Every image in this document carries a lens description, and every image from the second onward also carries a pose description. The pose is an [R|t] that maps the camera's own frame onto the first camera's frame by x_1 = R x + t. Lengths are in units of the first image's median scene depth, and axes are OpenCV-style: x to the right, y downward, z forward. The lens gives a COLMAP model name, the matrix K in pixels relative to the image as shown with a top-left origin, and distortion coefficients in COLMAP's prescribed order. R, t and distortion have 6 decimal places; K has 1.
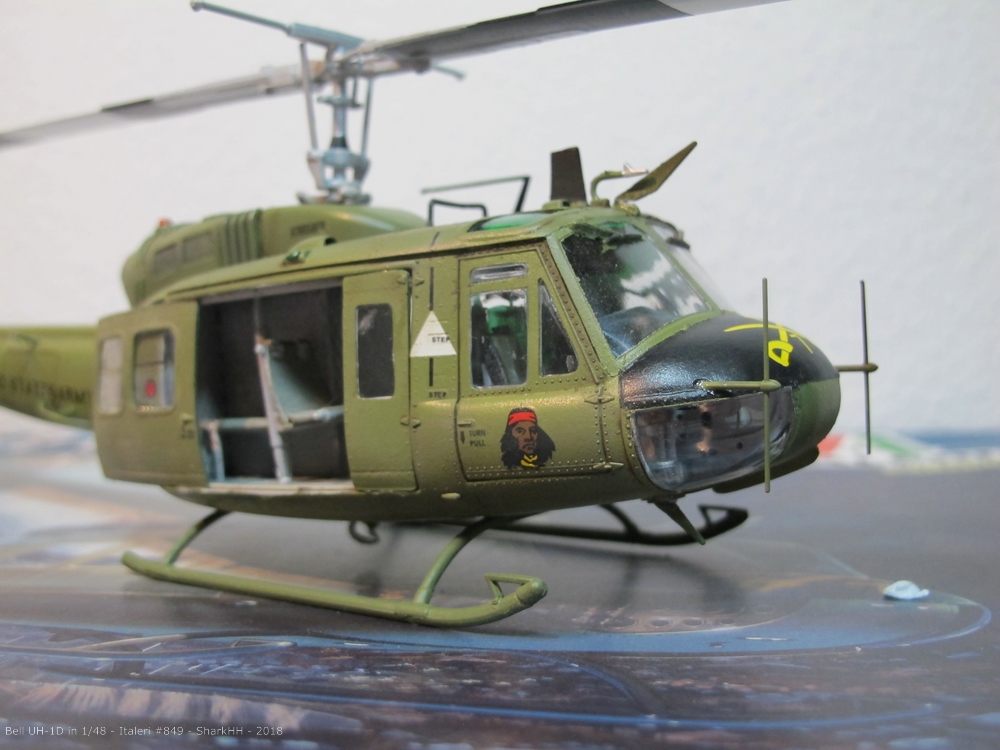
lens RADIAL K [[1260.1, 0, 500.0], [0, 1260.1, 375.0], [0, 0, 1]] dist [-0.063195, 0.019692]
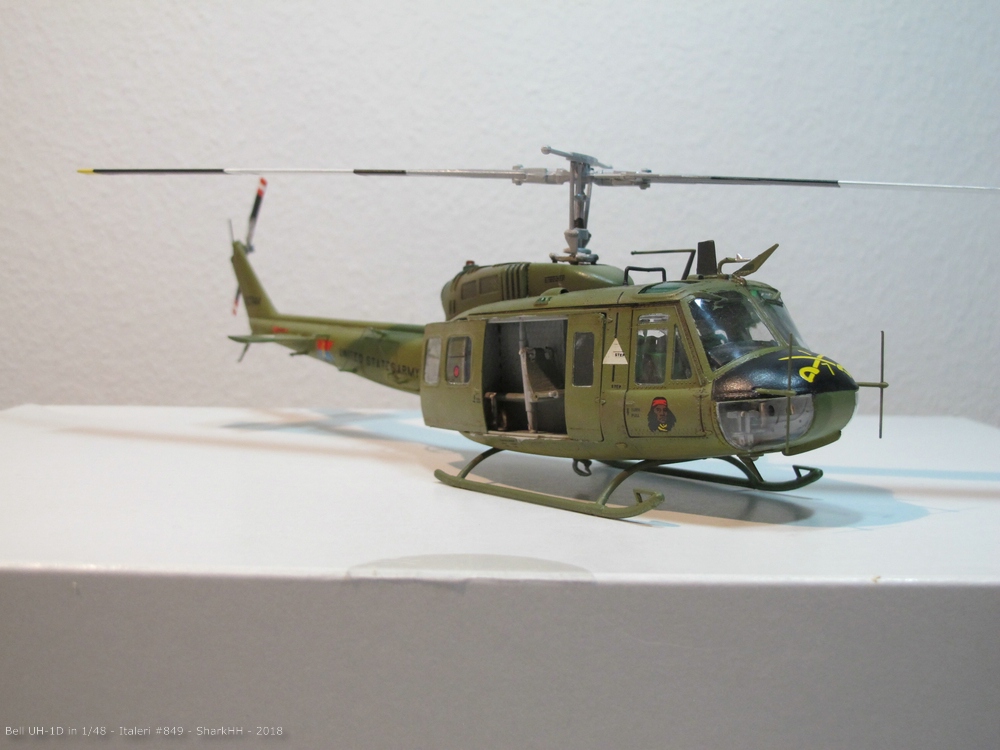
lens RADIAL K [[1260.1, 0, 500.0], [0, 1260.1, 375.0], [0, 0, 1]] dist [-0.063195, 0.019692]
pose [[0.971233, 0.053878, -0.231957, 0.189673], [-0.049138, 0.998449, 0.026166, -0.036640], [0.233007, -0.014016, 0.972374, -0.701726]]
